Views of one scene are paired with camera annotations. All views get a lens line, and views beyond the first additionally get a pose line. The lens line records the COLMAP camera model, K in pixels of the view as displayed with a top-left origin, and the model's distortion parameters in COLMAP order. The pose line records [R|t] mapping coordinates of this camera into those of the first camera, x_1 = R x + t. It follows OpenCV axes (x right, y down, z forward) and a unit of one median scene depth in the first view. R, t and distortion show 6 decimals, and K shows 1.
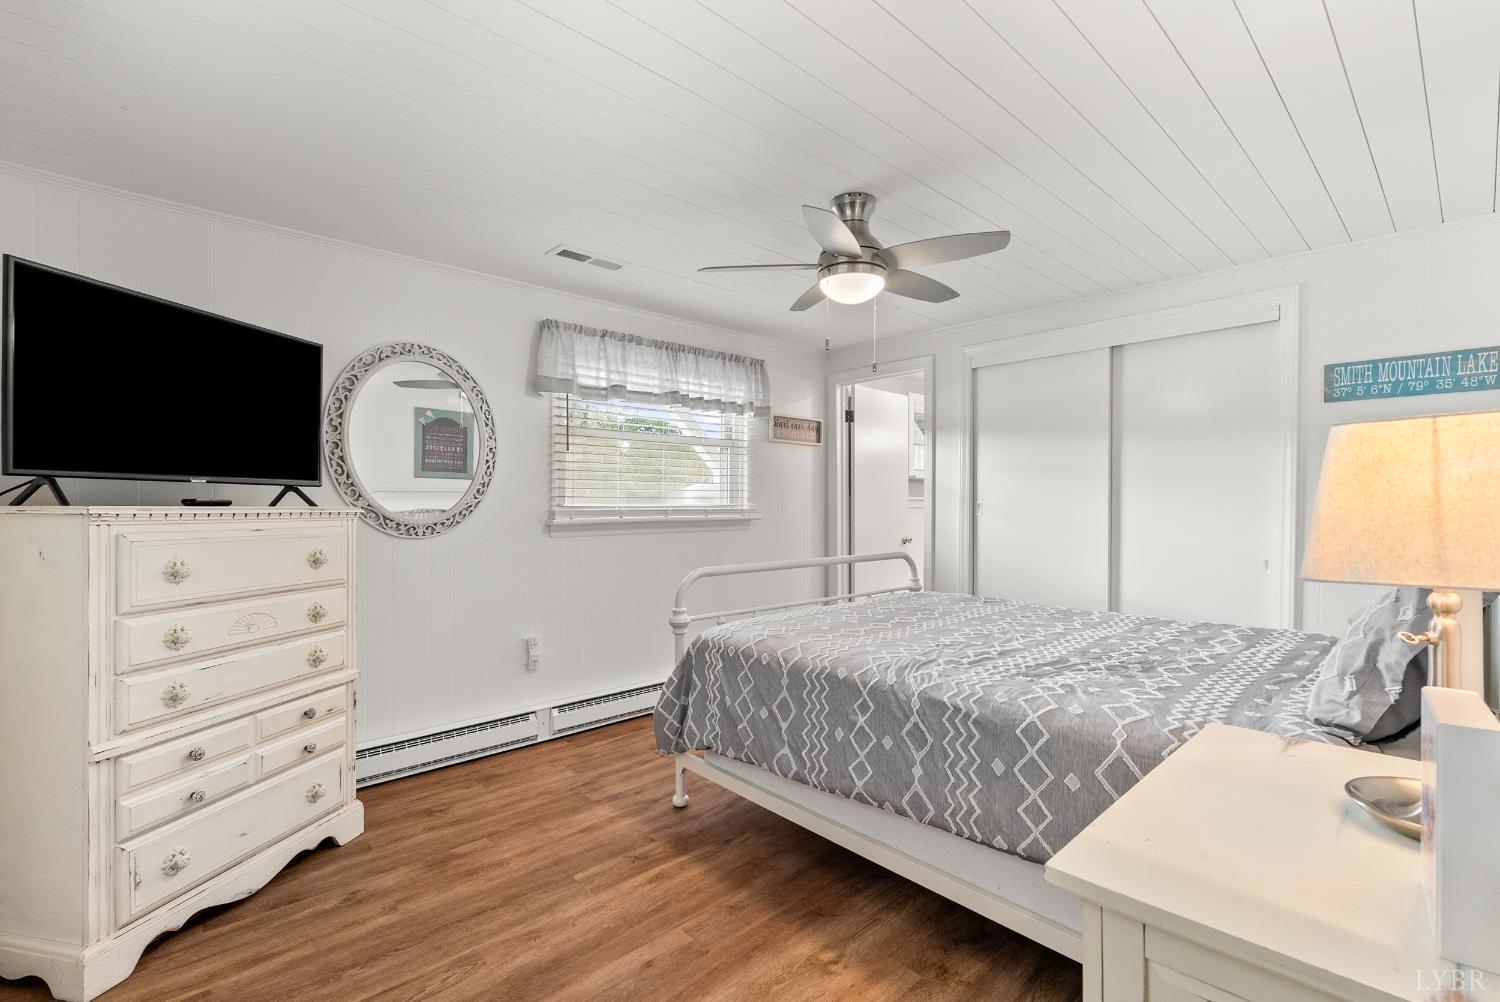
lens RADIAL K [[669.4, 0, 750.9], [0, 669.4, 495.8], [0, 0, 1]] dist [0.000539, 0.000255]
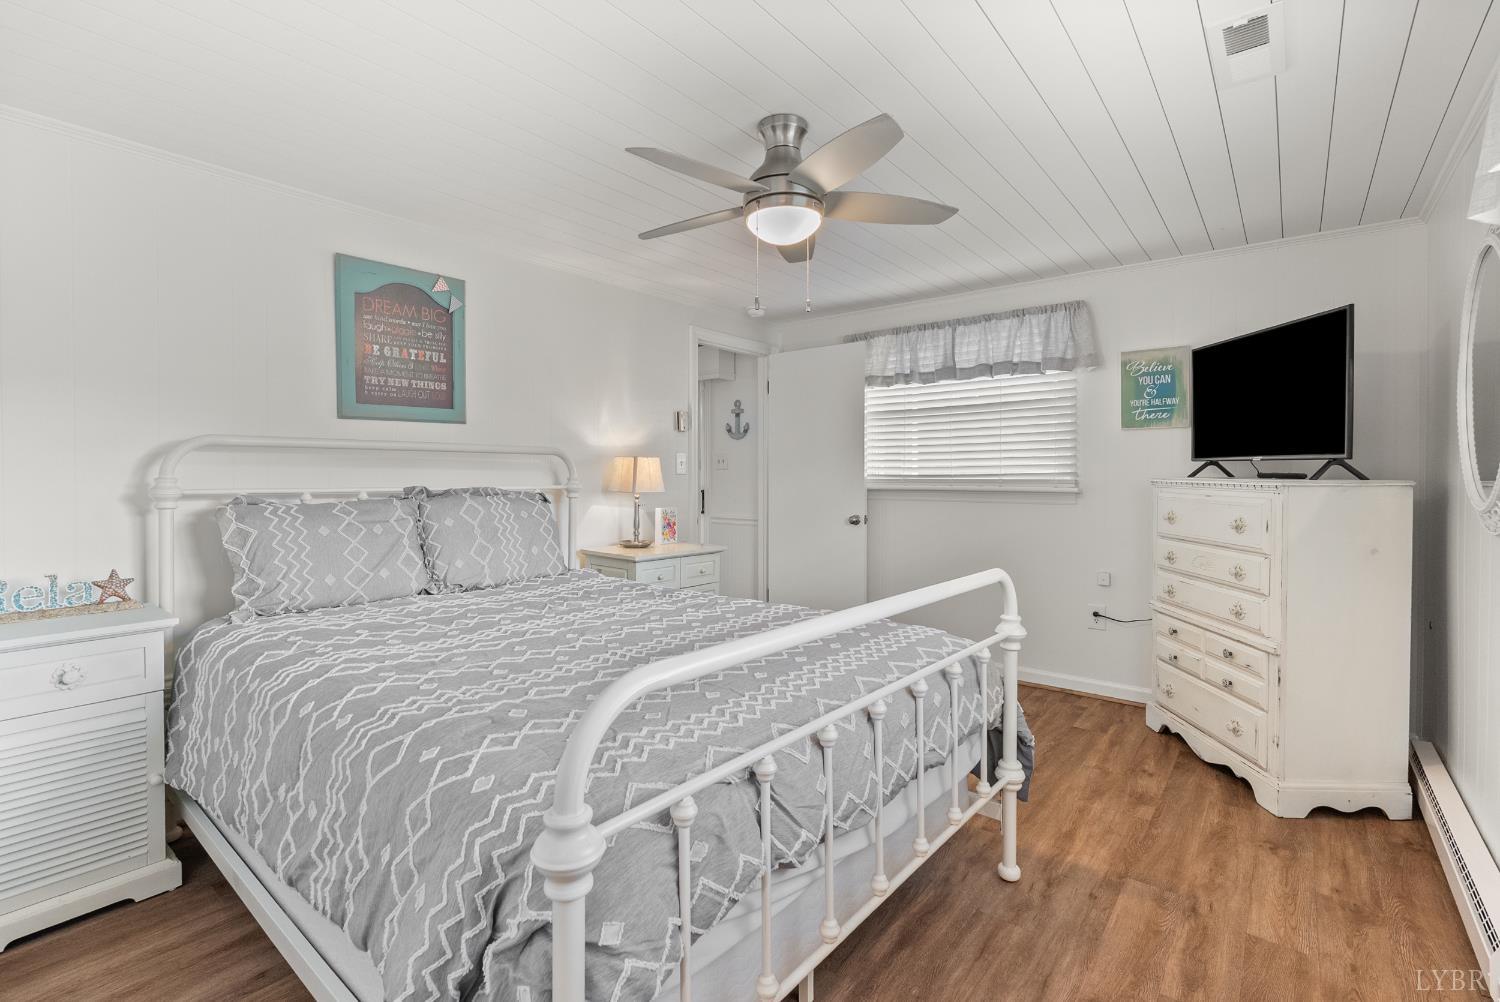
lens RADIAL K [[669.4, 0, 748.8], [0, 669.4, 493.0], [0, 0, 1]] dist [0.000539, 0.000255]
pose [[-0.988669, -0.010770, -0.149726, 0.368062], [-0.013058, 0.999812, 0.014303, 0.037856], [0.149544, 0.016096, -0.988624, 2.103941]]
